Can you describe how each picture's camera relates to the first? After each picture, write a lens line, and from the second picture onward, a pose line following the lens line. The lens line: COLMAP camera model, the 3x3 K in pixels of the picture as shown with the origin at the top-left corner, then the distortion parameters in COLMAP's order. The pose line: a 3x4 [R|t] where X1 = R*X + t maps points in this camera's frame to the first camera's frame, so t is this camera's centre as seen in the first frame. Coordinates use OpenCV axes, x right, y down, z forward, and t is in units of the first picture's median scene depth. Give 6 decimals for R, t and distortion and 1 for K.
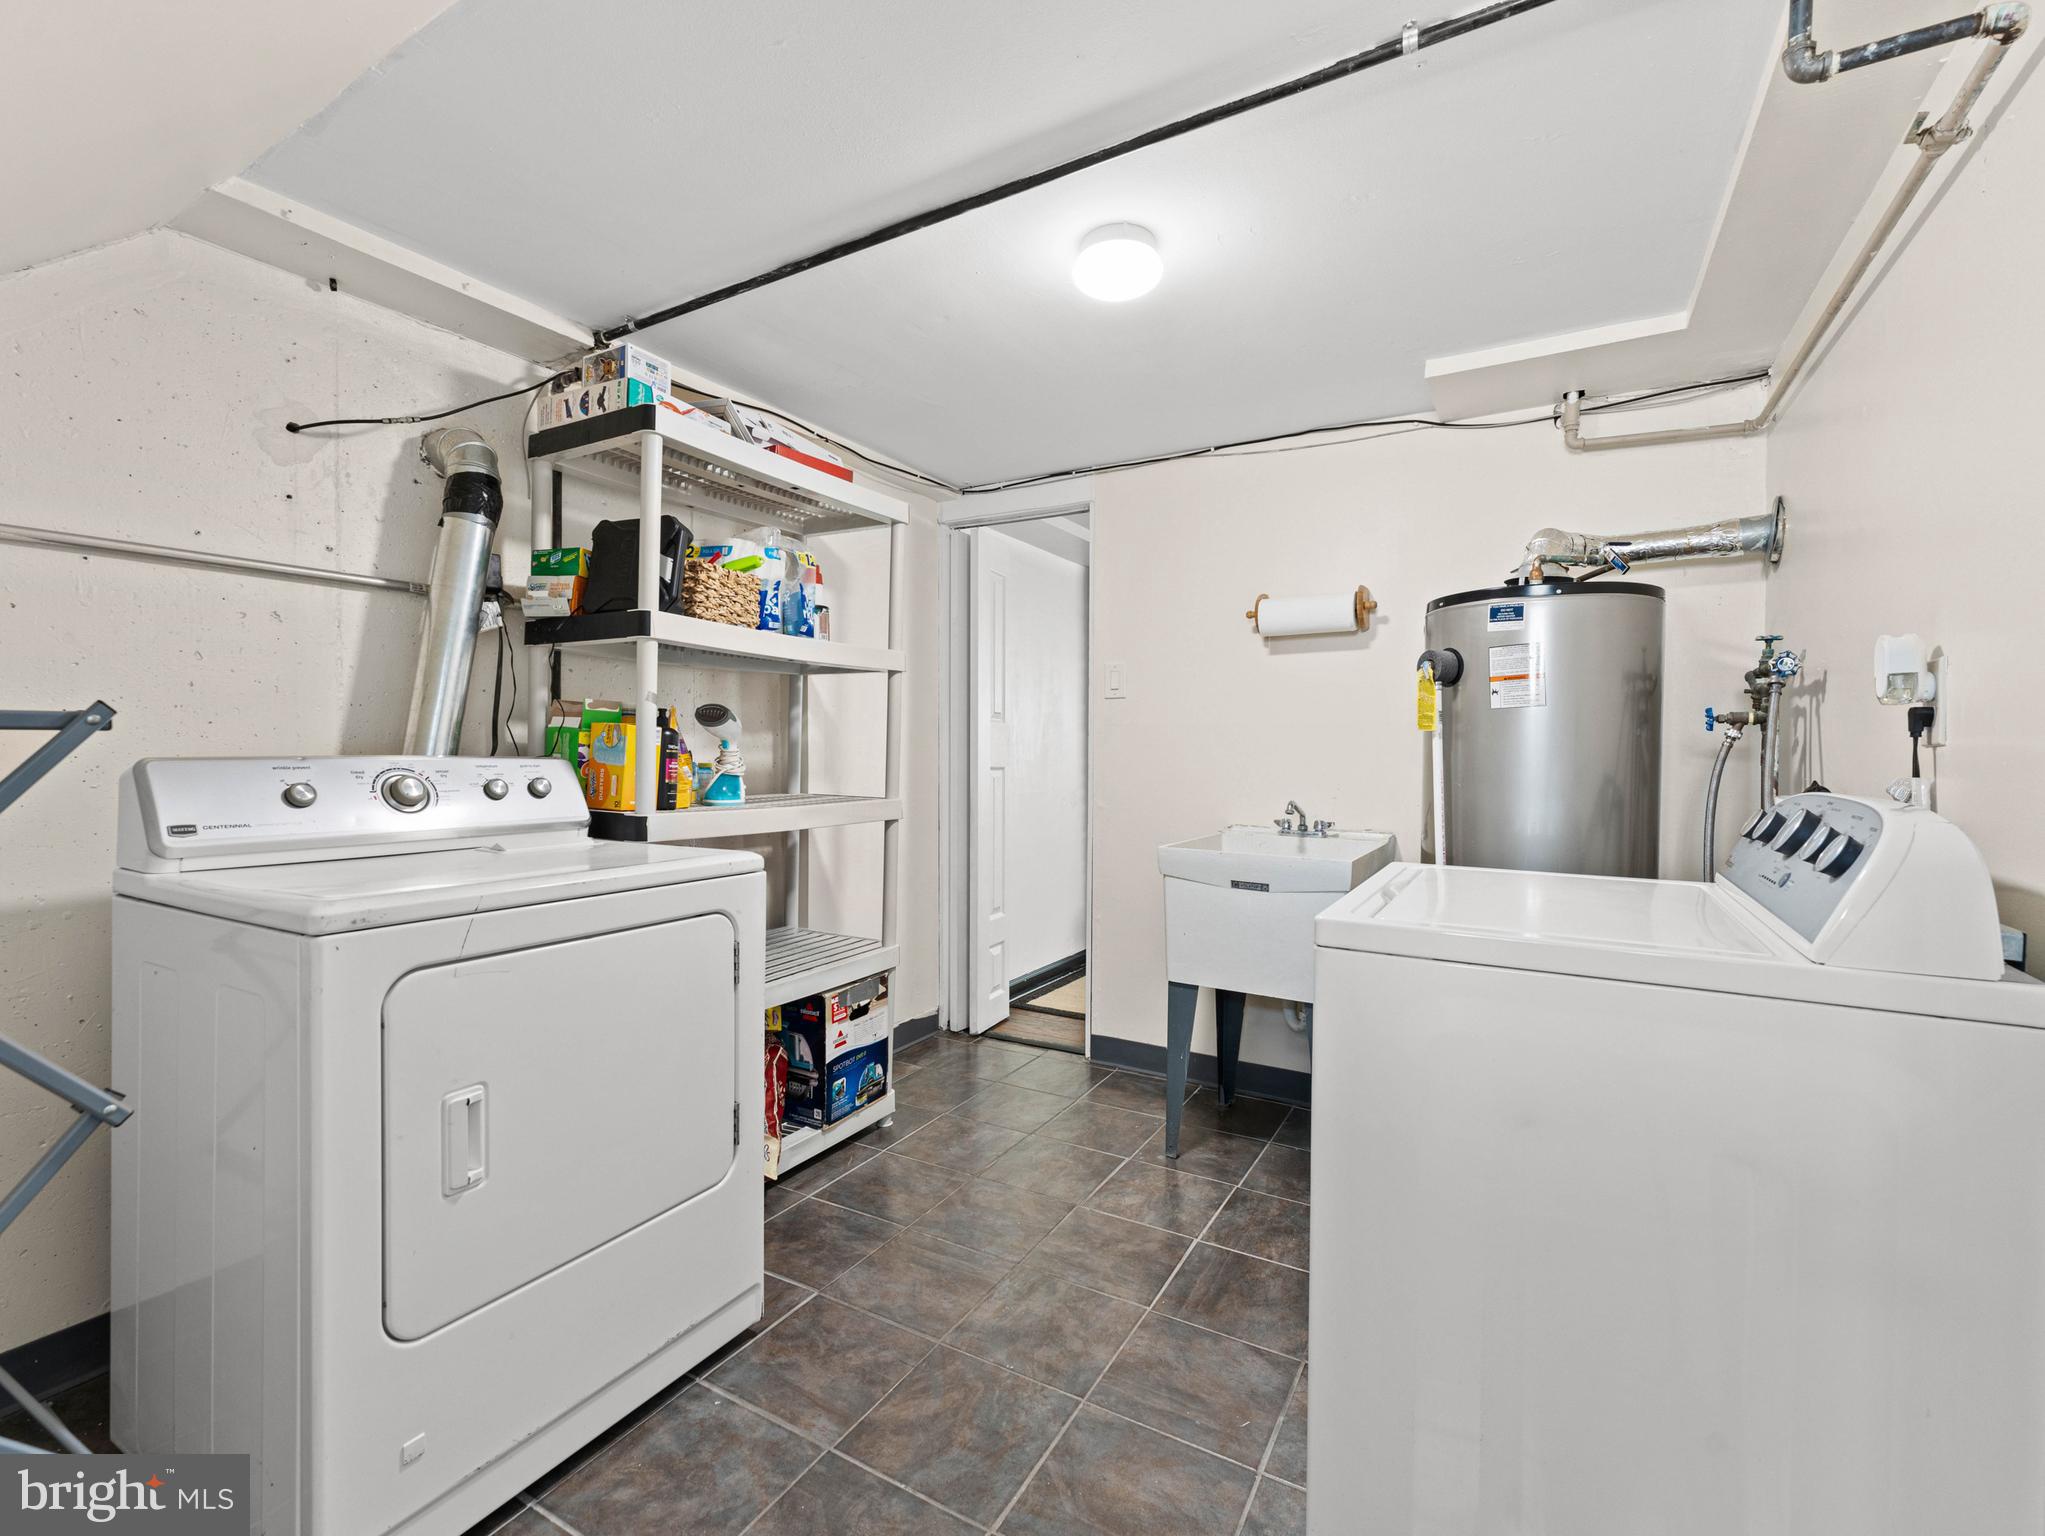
lens RADIAL K [[914.4, 0, 1019.2], [0, 914.4, 753.7], [0, 0, 1]] dist [0.000072, 0.000222]
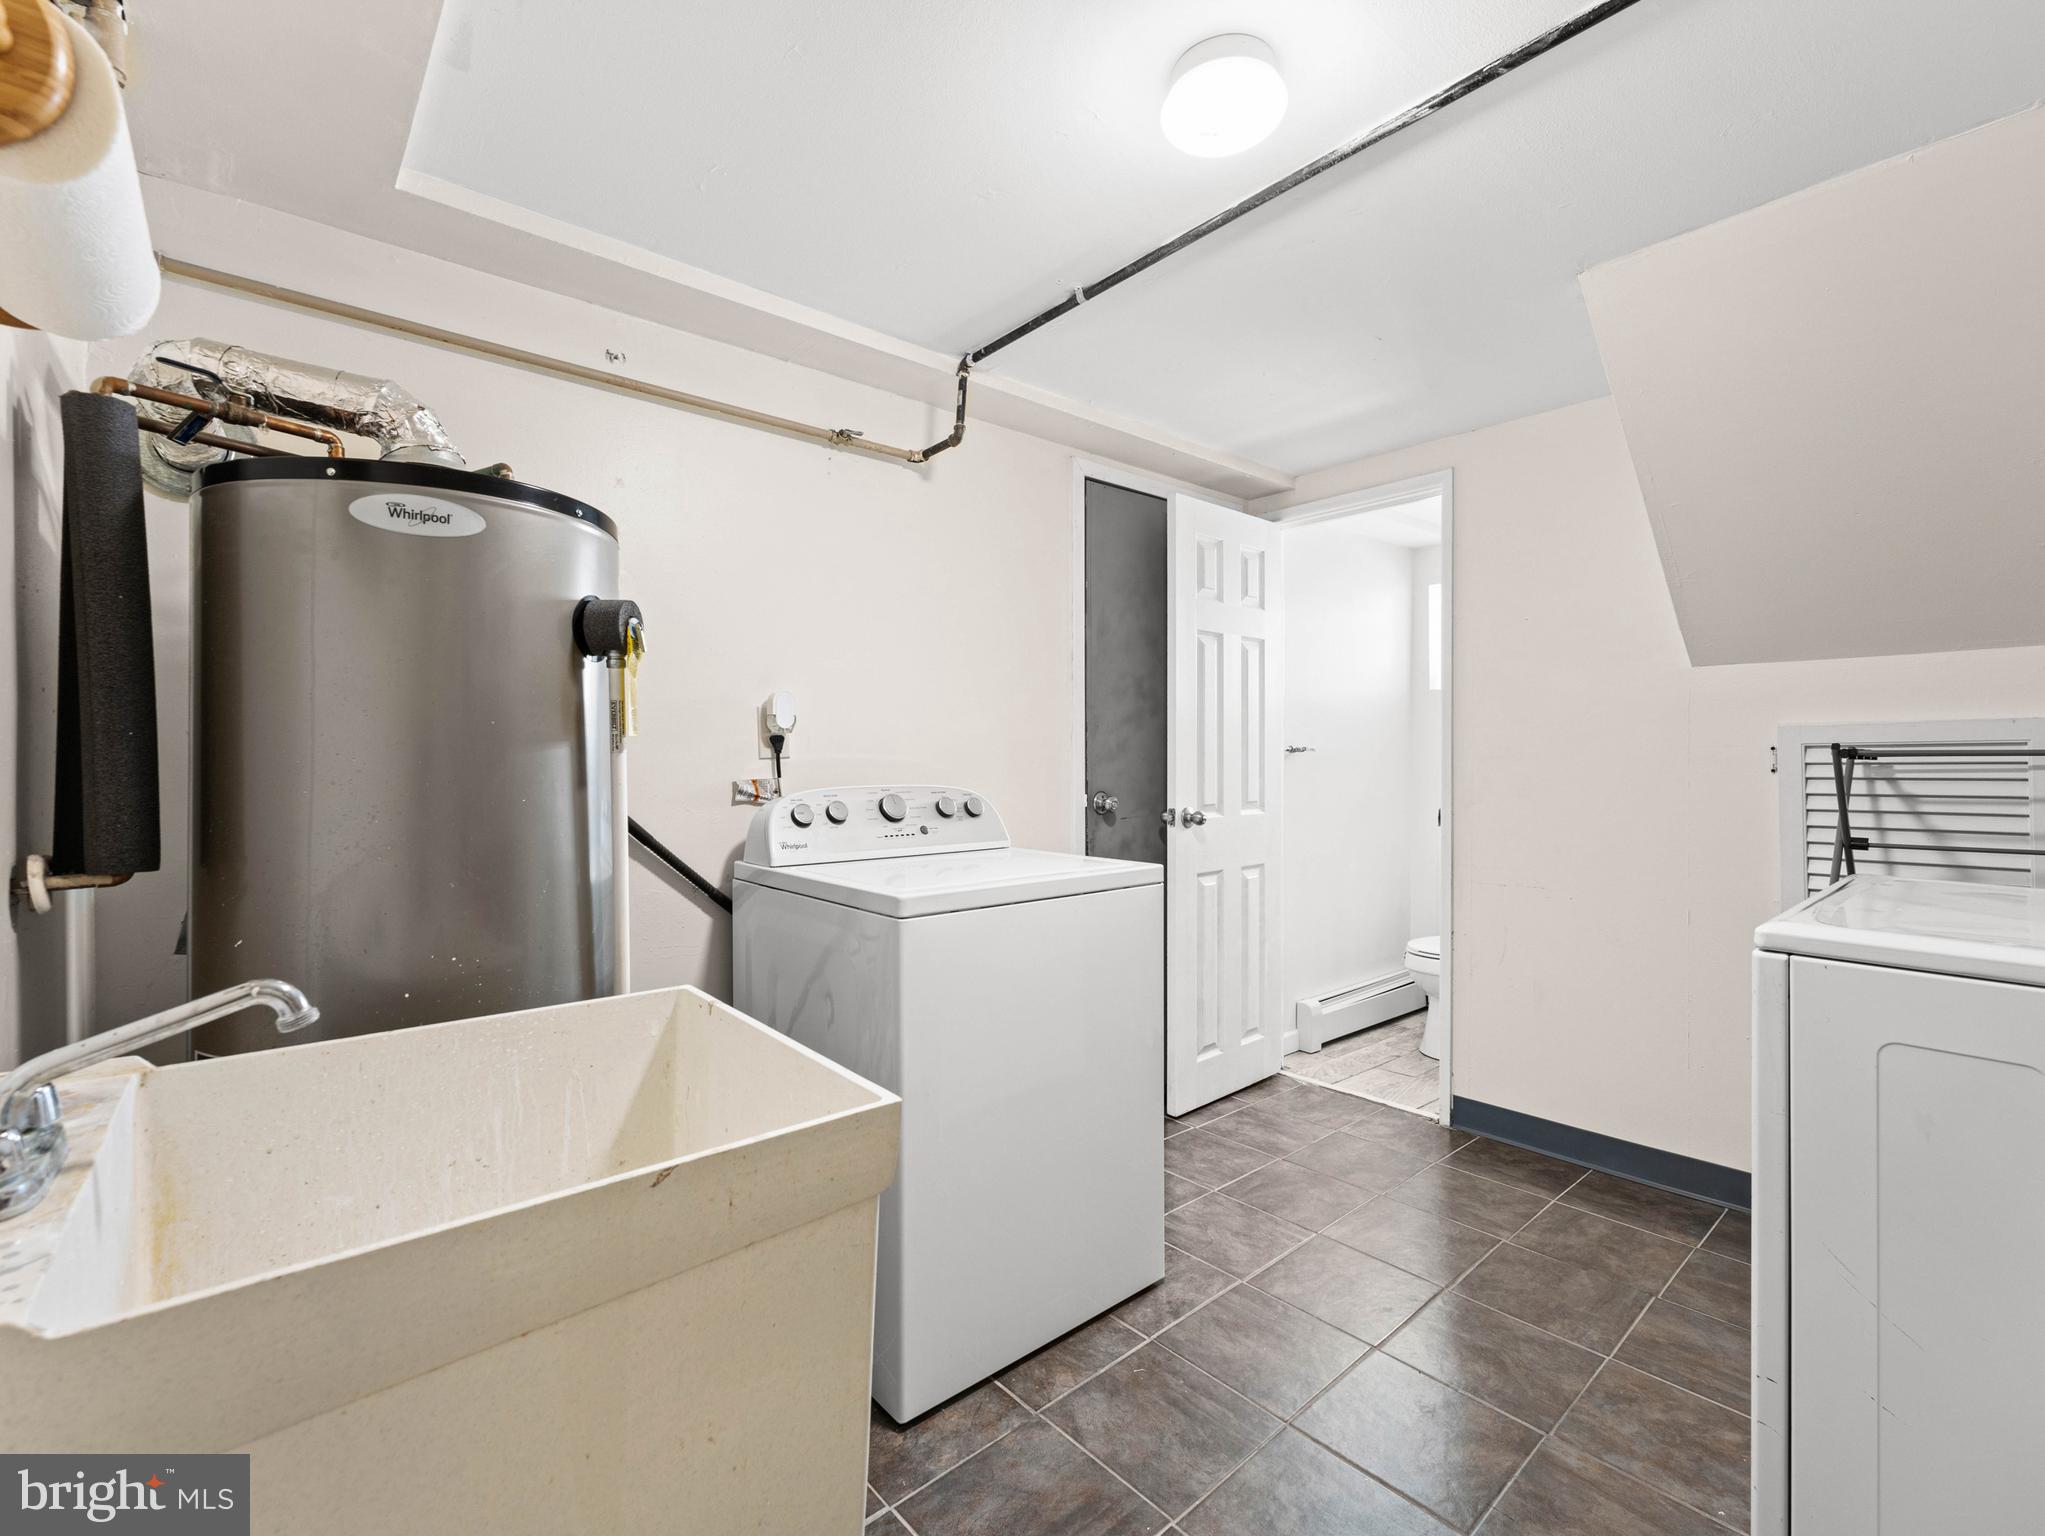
lens RADIAL K [[914.4, 0, 1019.2], [0, 914.4, 753.7], [0, 0, 1]] dist [0.000072, 0.000222]
pose [[-0.945170, -0.004226, 0.326553, 0.024186], [-0.001825, 0.999969, 0.007659, -0.024610], [-0.326575, 0.006643, -0.945148, 2.038935]]
